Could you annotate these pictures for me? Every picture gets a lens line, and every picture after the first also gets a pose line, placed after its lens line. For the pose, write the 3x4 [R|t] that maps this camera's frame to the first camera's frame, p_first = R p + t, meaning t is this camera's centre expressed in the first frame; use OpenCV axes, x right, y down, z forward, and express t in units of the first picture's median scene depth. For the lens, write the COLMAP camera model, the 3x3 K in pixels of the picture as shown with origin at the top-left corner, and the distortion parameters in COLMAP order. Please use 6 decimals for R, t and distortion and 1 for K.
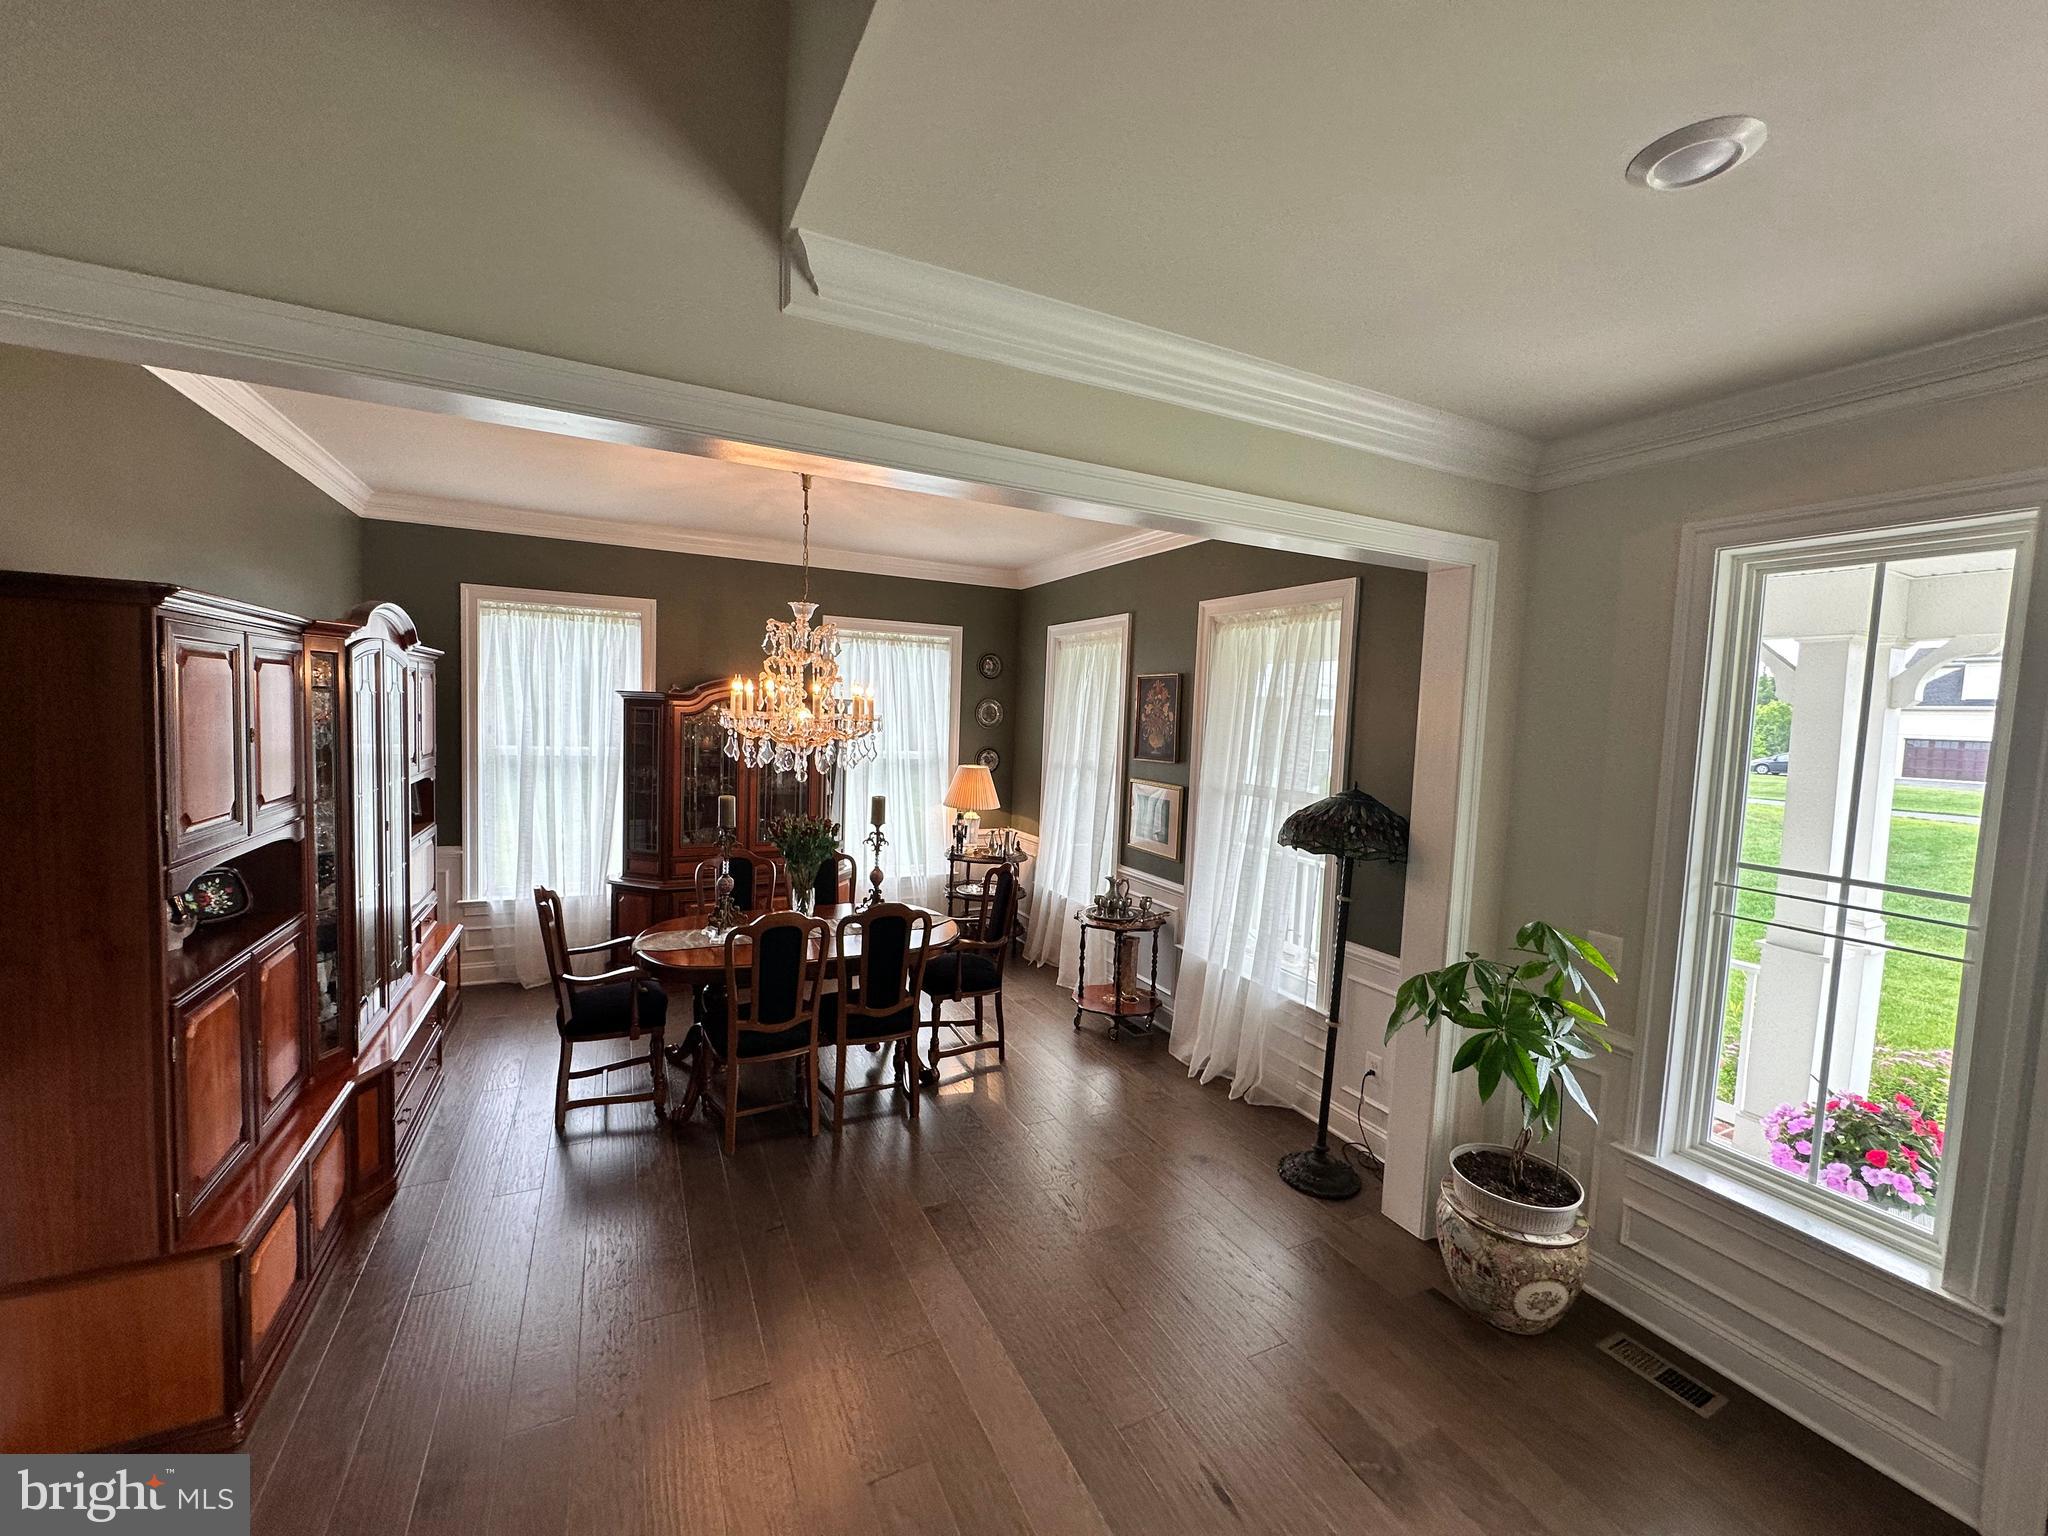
lens RADIAL K [[816.6, 0, 1024.0], [0, 816.6, 768.0], [0, 0, 1]] dist [-0.003057, 0.000405]
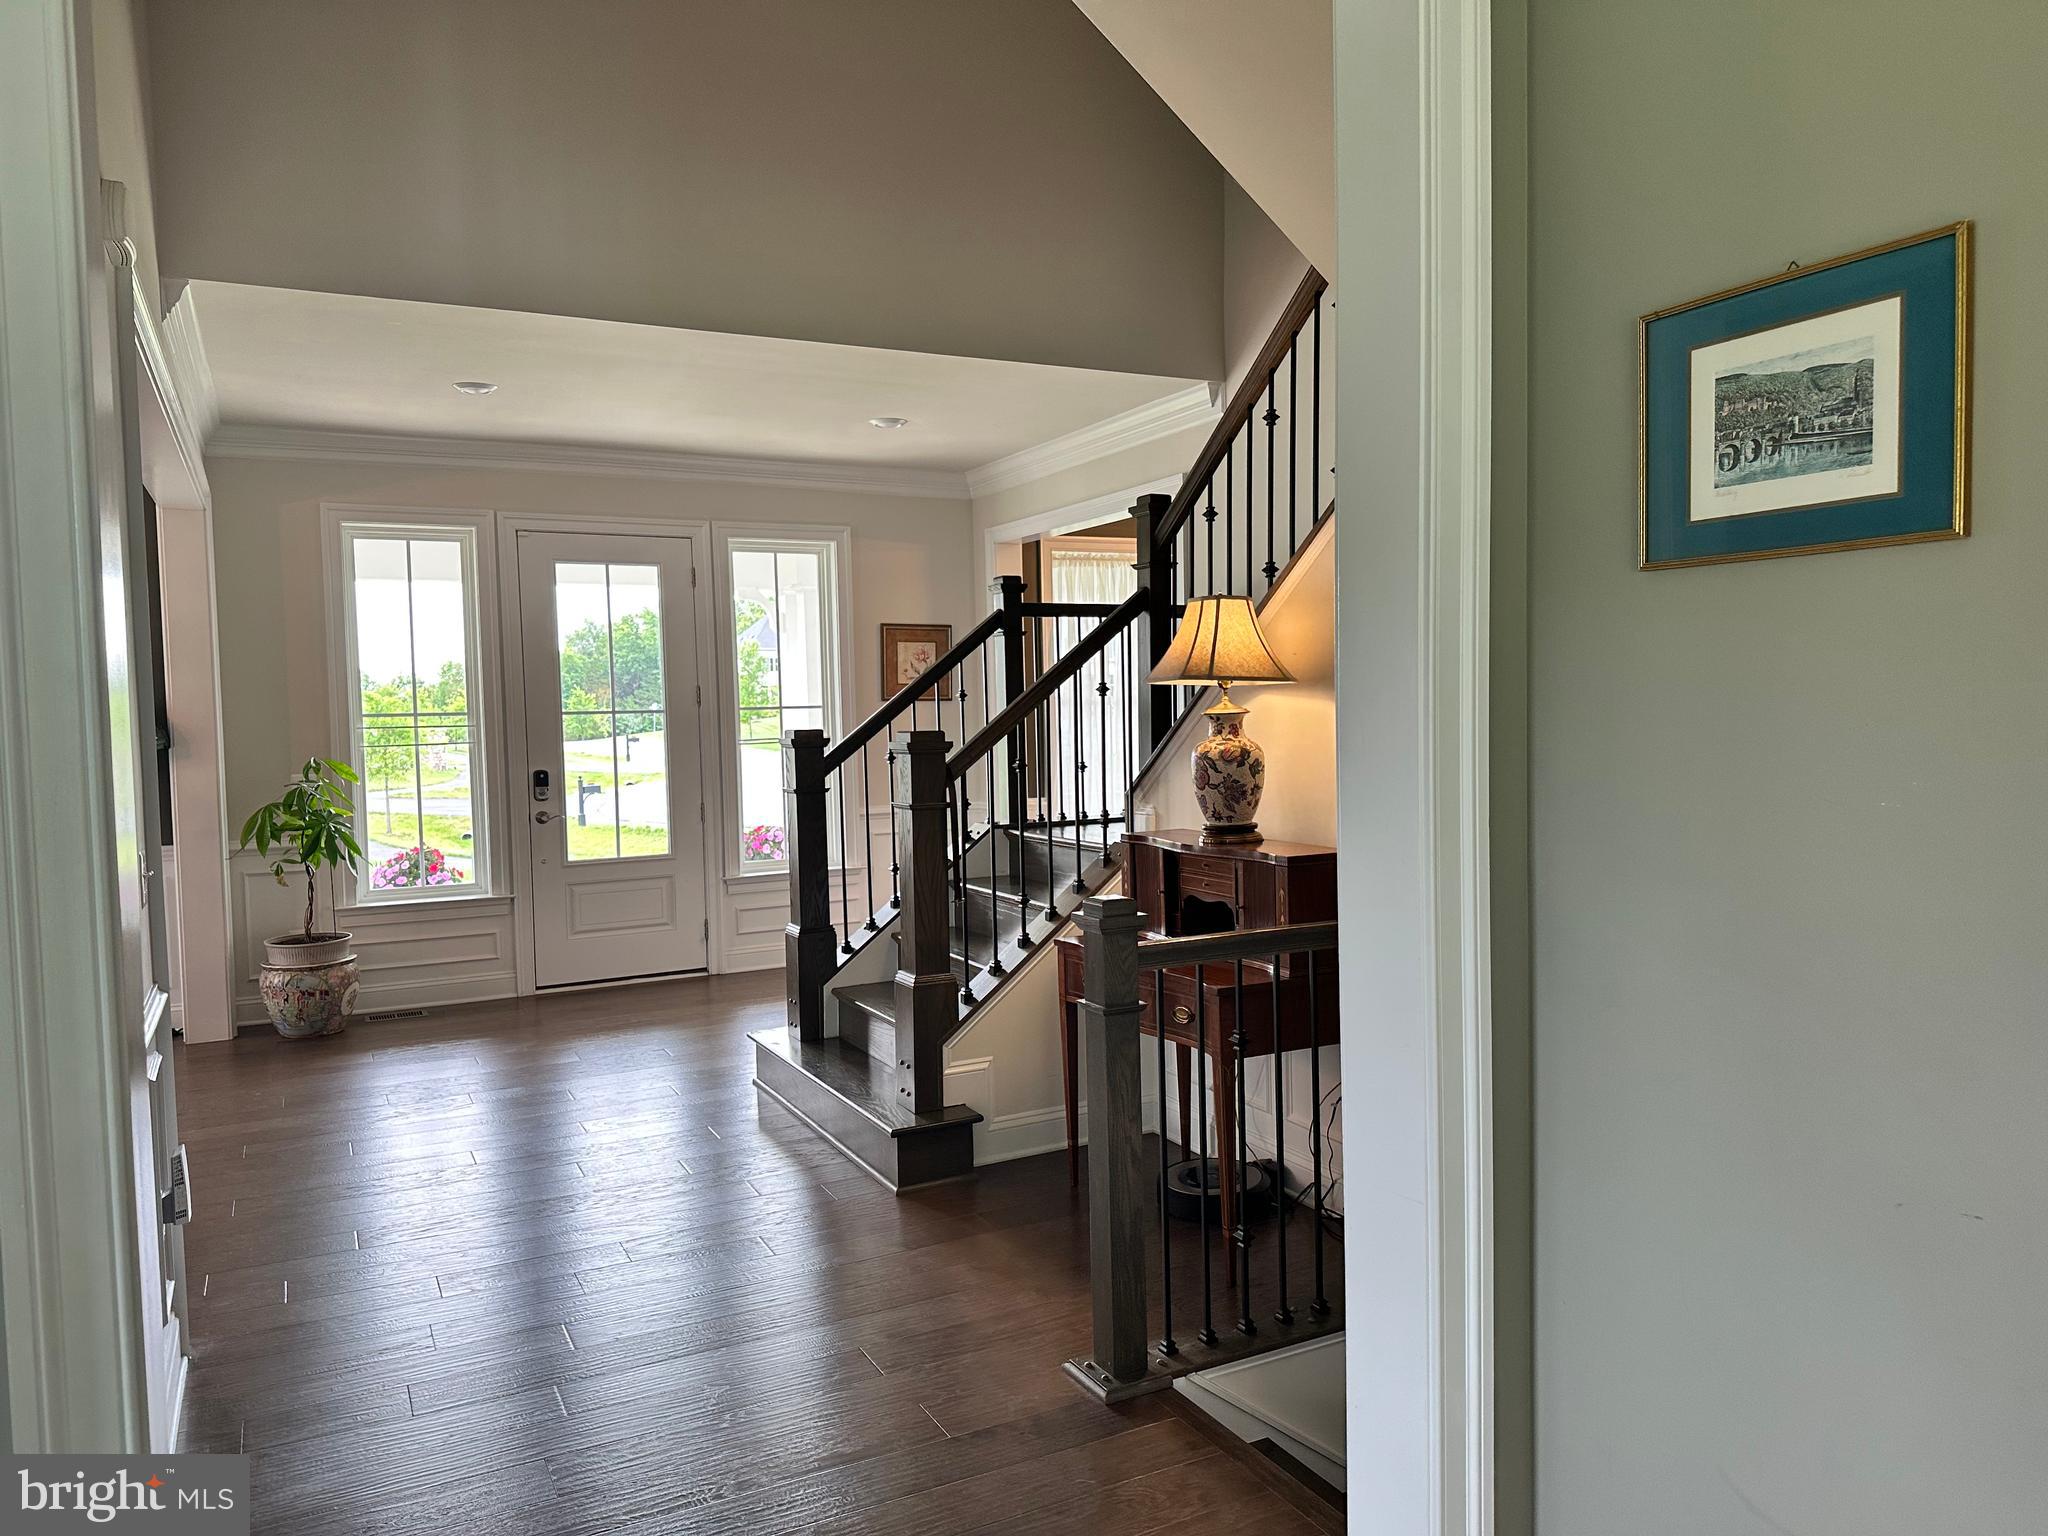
lens RADIAL K [[1430.9, 0, 1031.7], [0, 1430.9, 778.8], [0, 0, 1]] dist [0.124103, -0.181718]
pose [[-0.027099, -0.091914, 0.995398, -2.190413], [0.087828, 0.991694, 0.093963, 0.092916], [-0.995767, 0.089970, -0.018802, -0.287403]]
